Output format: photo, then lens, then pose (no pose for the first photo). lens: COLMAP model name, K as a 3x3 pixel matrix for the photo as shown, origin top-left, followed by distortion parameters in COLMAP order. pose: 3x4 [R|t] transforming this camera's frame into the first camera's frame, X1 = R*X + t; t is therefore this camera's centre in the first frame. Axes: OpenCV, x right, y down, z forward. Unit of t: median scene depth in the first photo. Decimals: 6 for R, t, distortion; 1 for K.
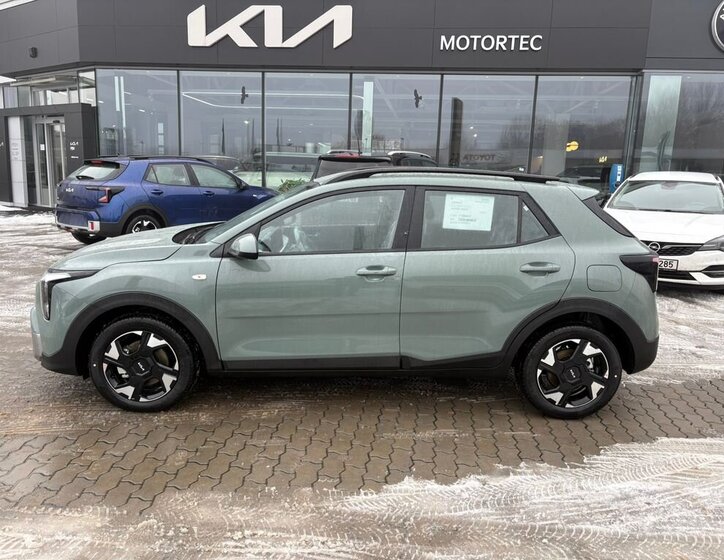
lens RADIAL K [[563.4, 0, 361.2], [0, 563.4, 274.6], [0, 0, 1]] dist [0.046524, -0.037549]
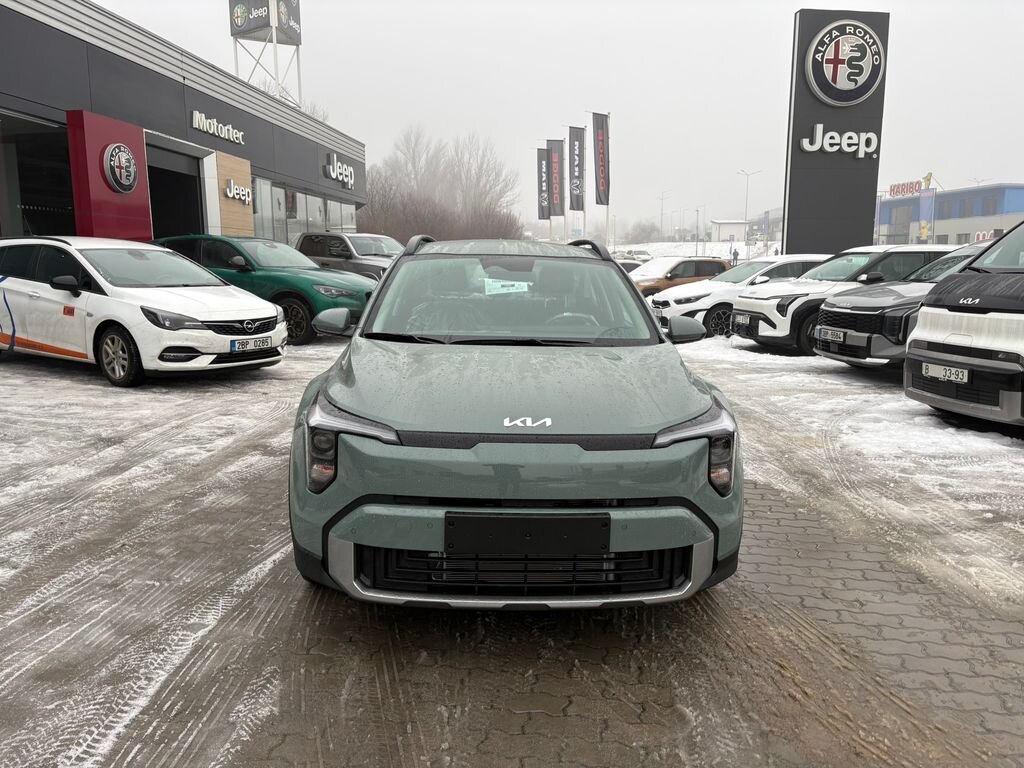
lens RADIAL K [[771.6, 0, 516.7], [0, 771.6, 380.2], [0, 0, 1]] dist [0.042964, -0.033379]
pose [[-0.017844, -0.181022, 0.983317, -1.031495], [0.171327, 0.968374, 0.181381, -0.174710], [-0.985053, 0.171705, 0.013734, 0.916910]]
